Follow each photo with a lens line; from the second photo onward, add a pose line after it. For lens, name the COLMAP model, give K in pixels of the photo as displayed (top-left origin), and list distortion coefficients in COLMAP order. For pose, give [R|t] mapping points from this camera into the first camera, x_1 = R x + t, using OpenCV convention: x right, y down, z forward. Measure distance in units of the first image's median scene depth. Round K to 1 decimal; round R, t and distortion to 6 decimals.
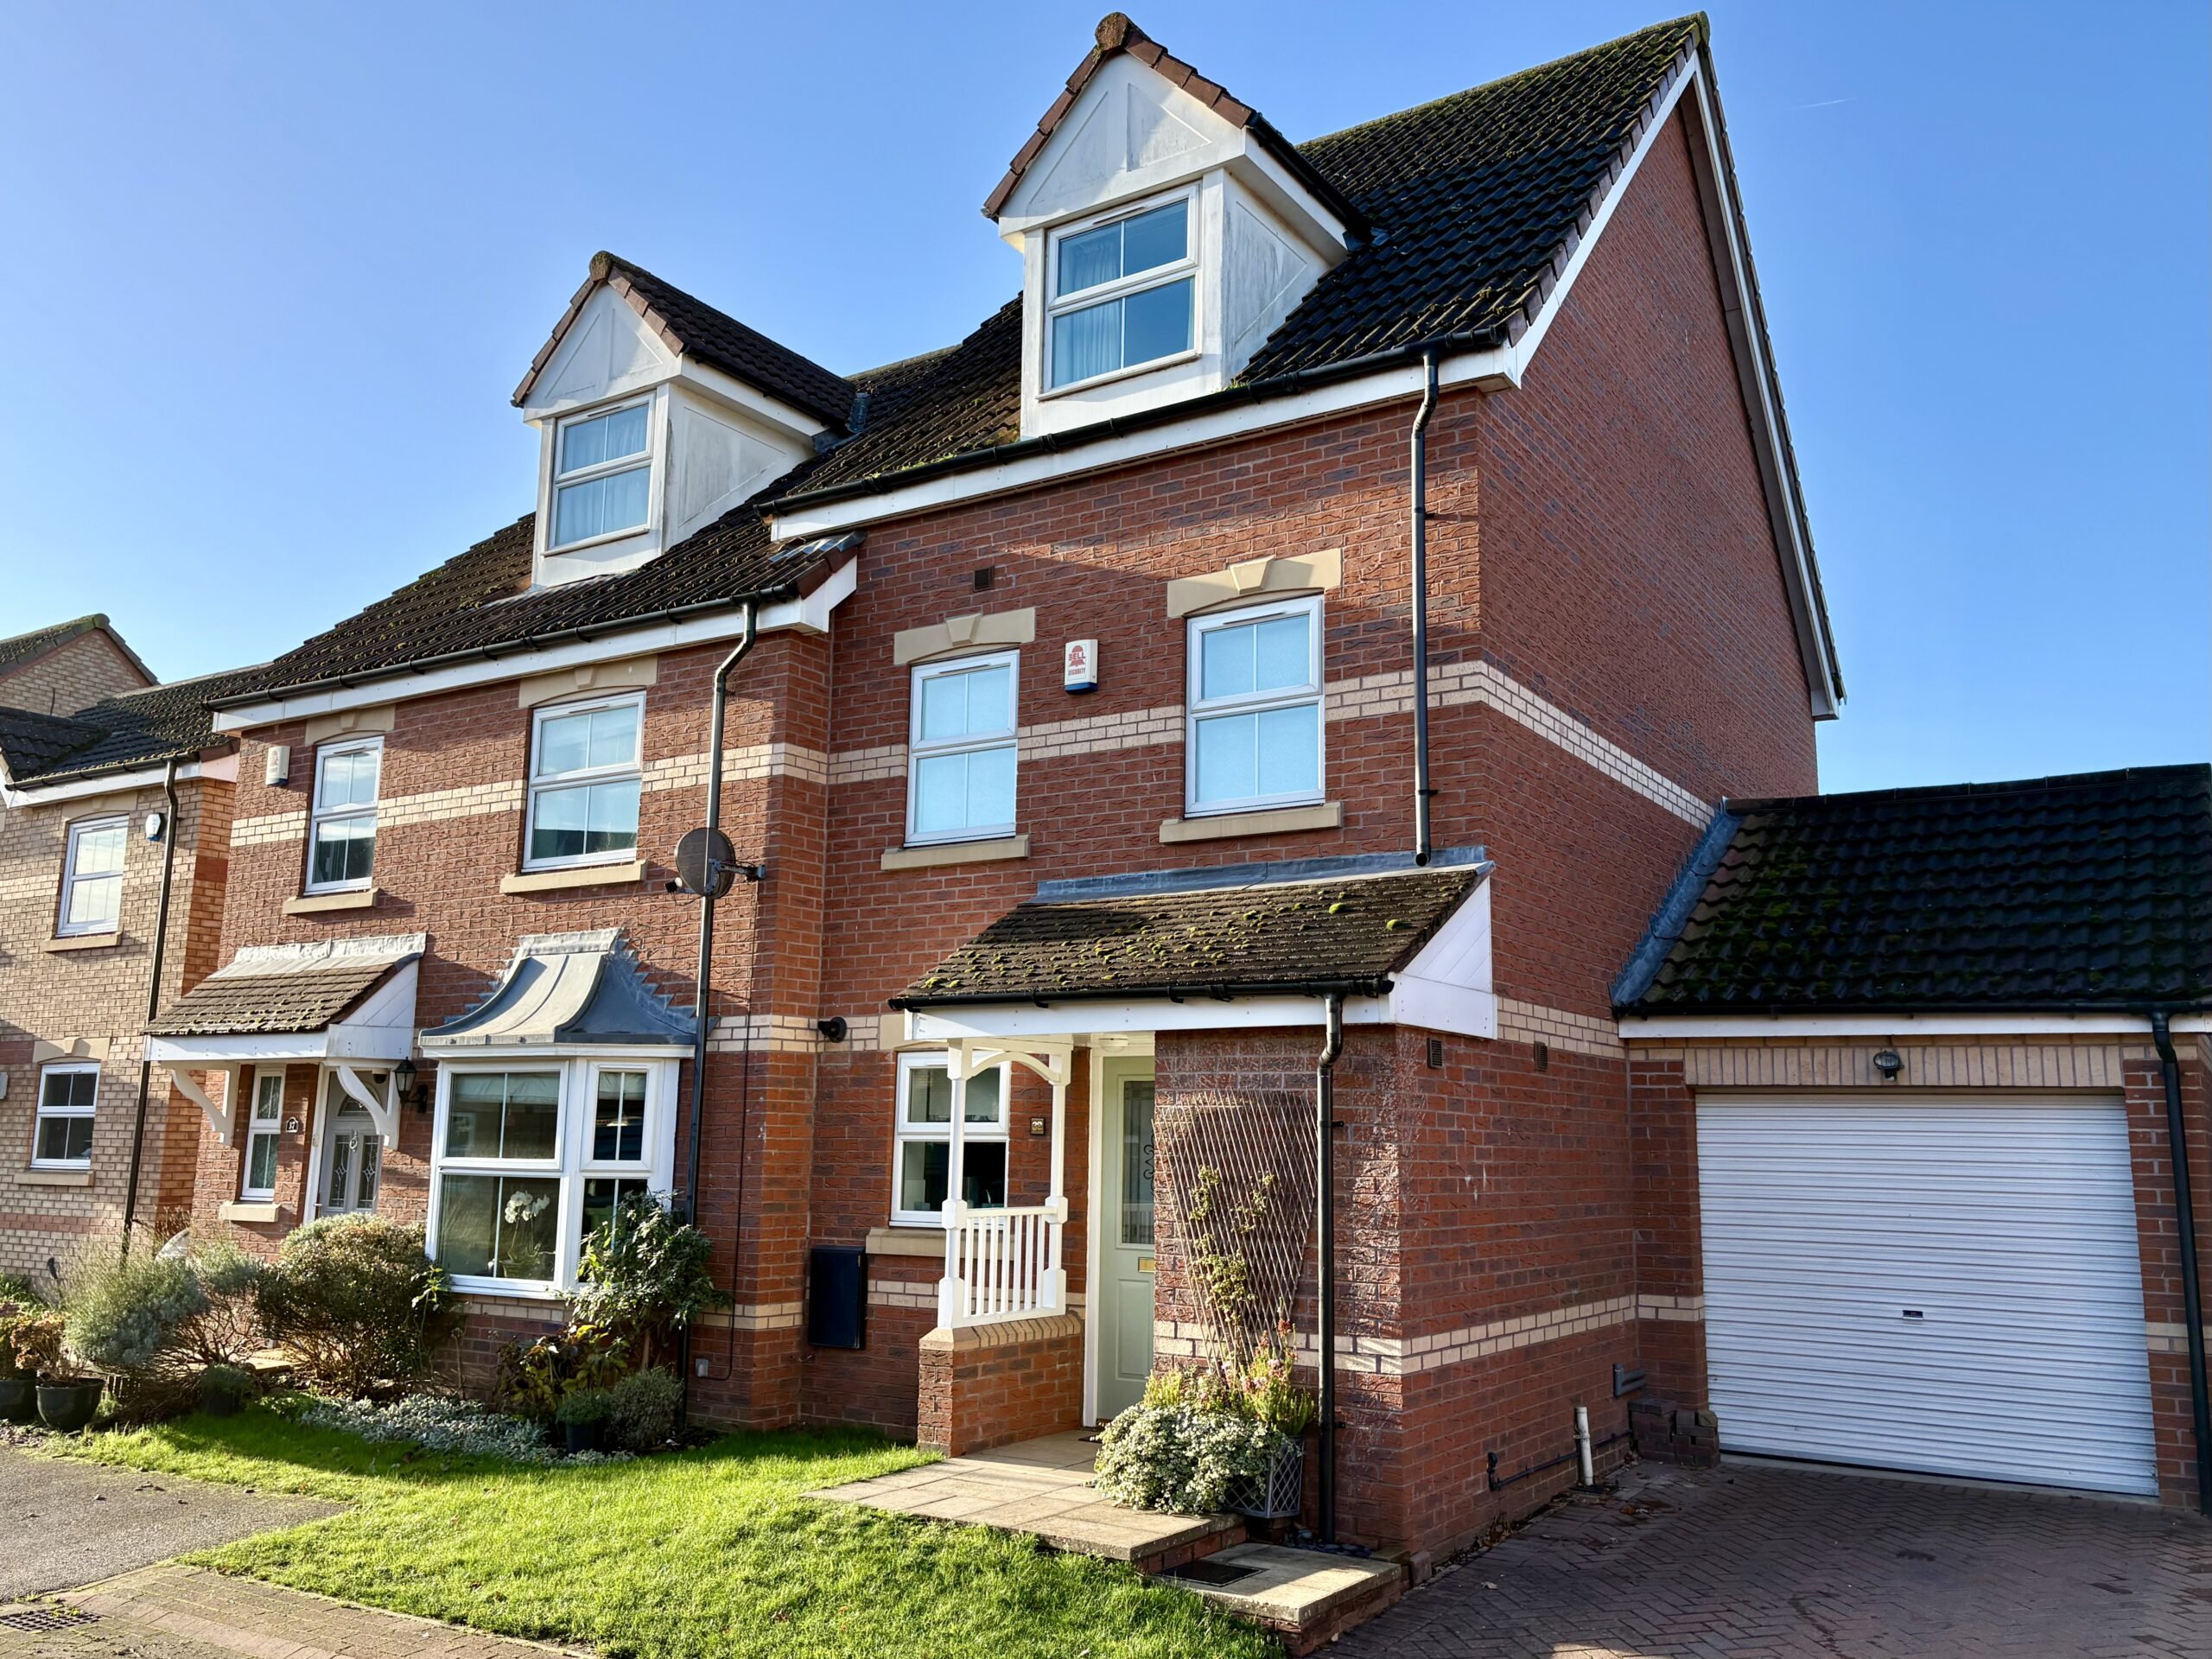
lens RADIAL K [[1767.6, 0, 1105.8], [0, 1767.6, 831.2], [0, 0, 1]] dist [0.012806, -0.016222]
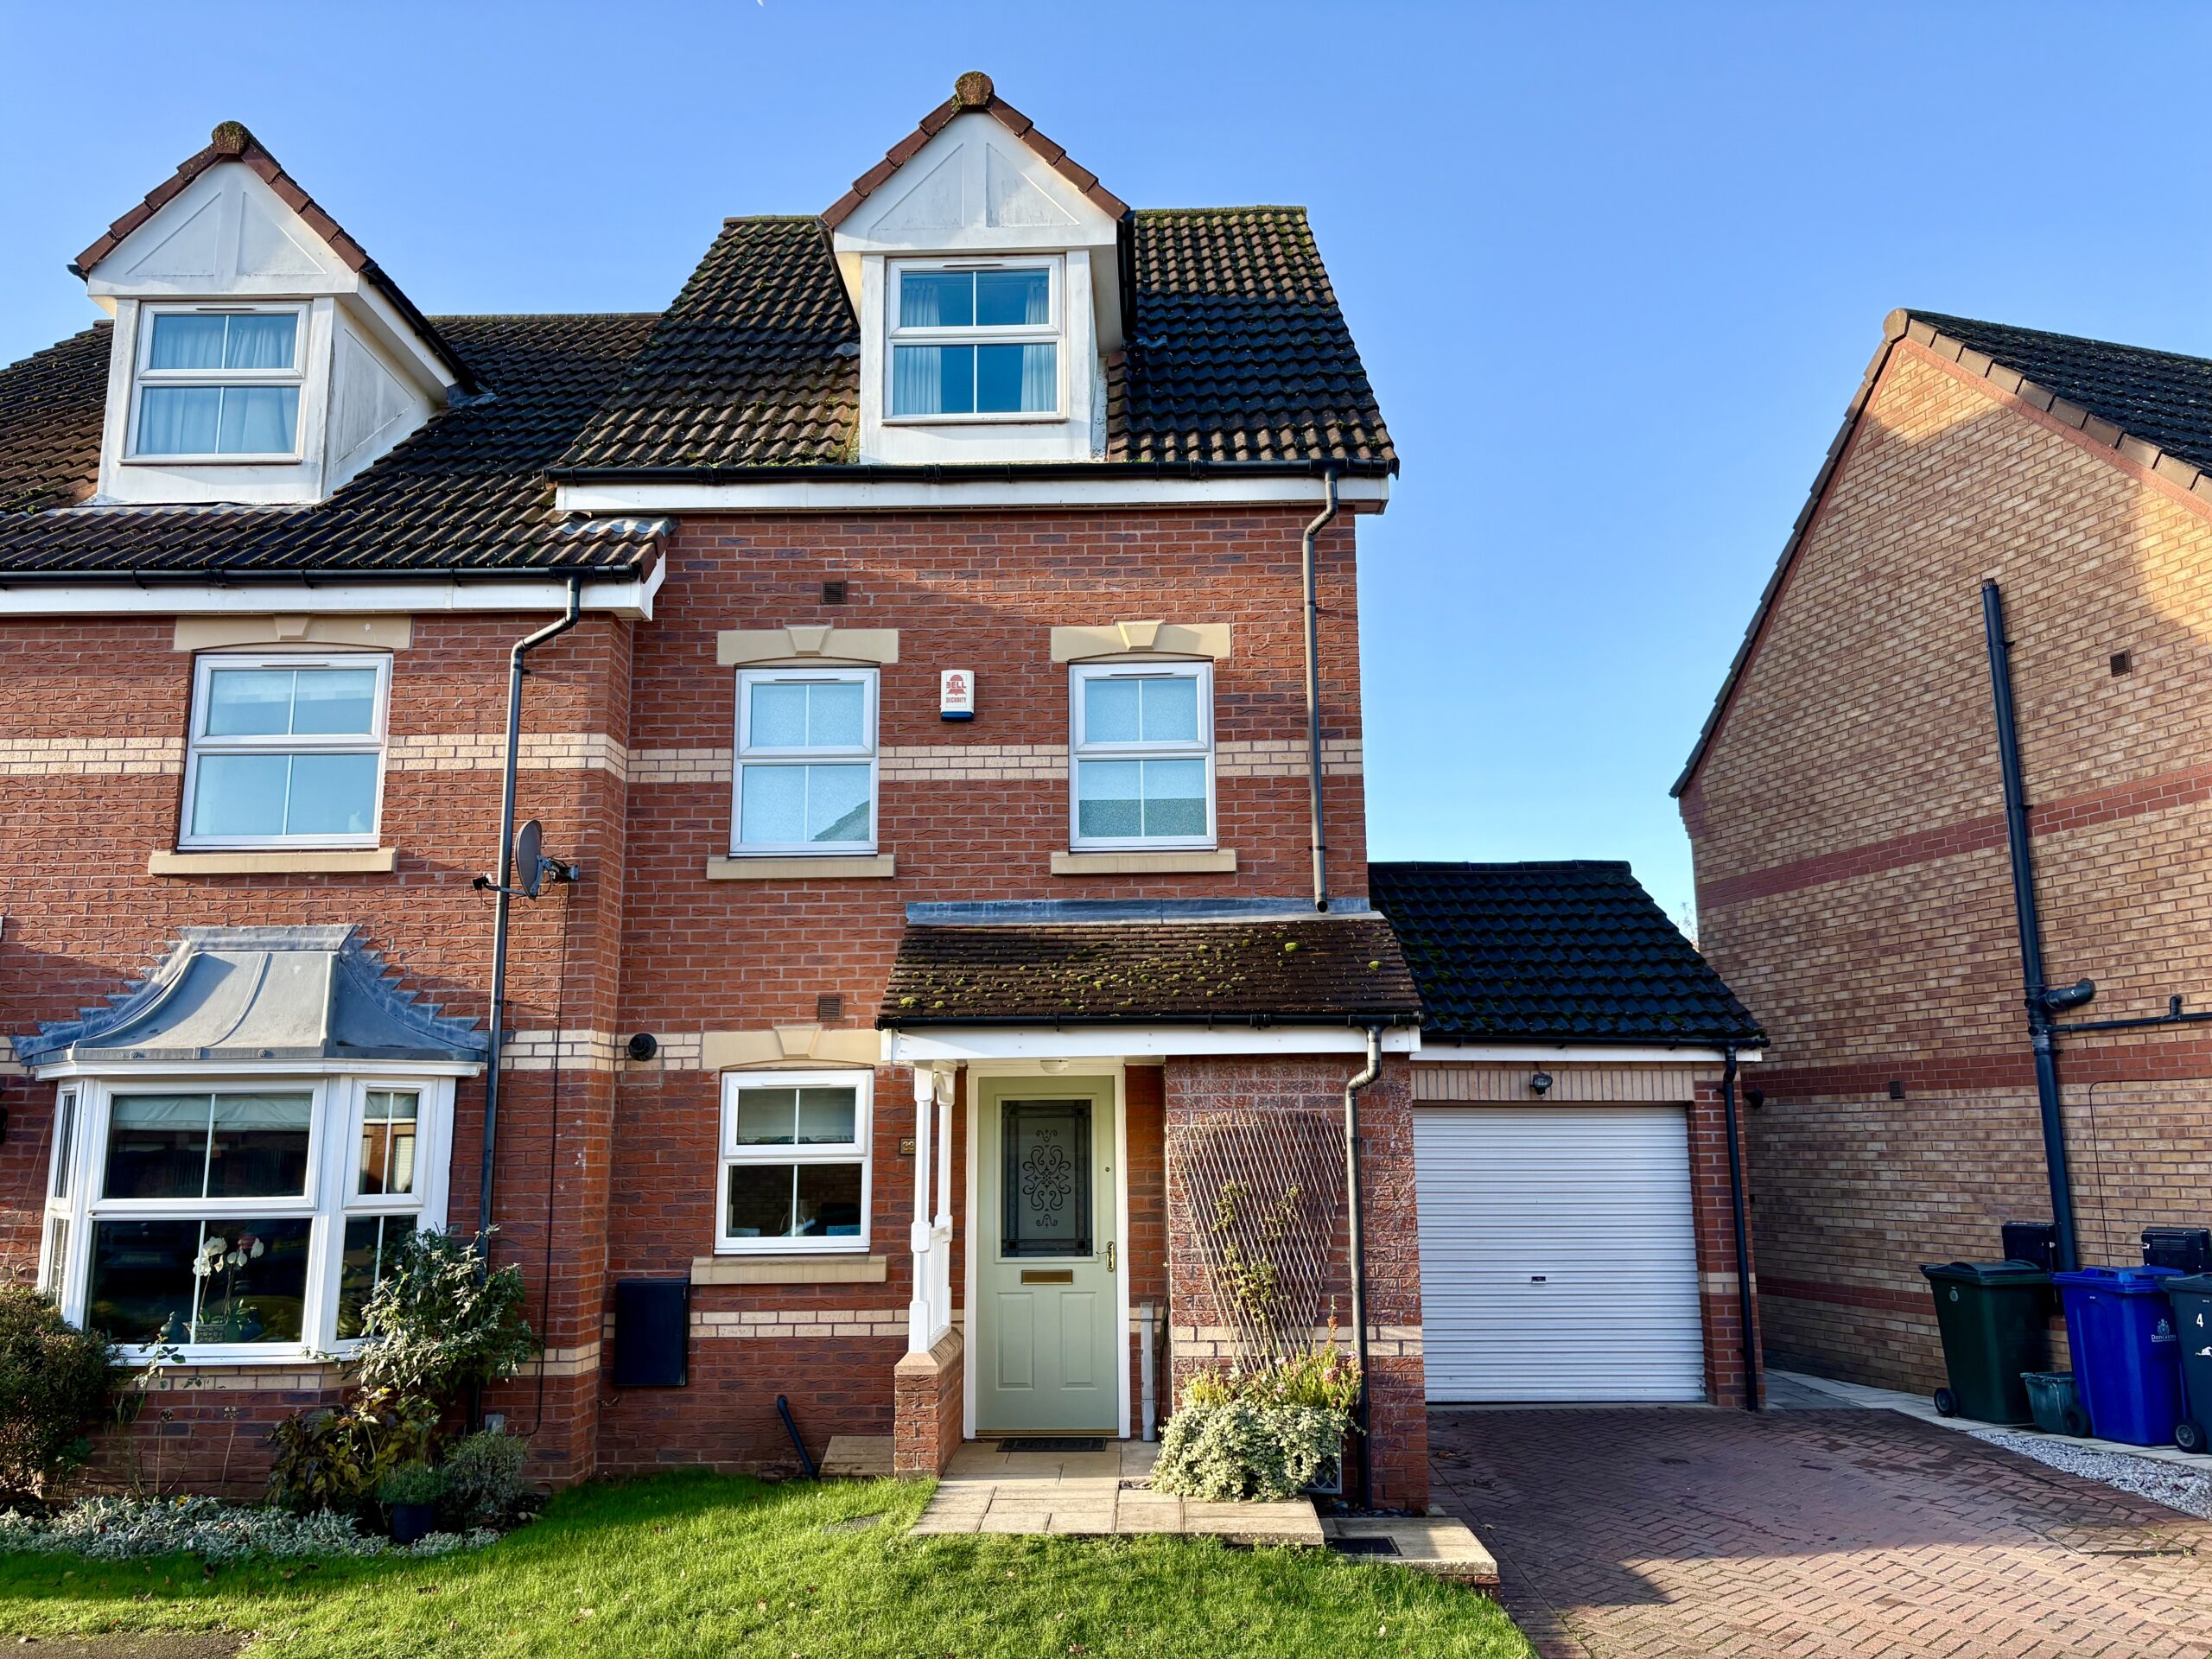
lens RADIAL K [[1668.4, 0, 1106.8], [0, 1668.4, 831.2], [0, 0, 1]] dist [0.003861, -0.001093]
pose [[0.847791, 0.078534, 0.524483, -0.436368], [-0.072092, 0.996861, -0.032734, 0.010571], [-0.525407, -0.010059, 0.850791, 0.128011]]
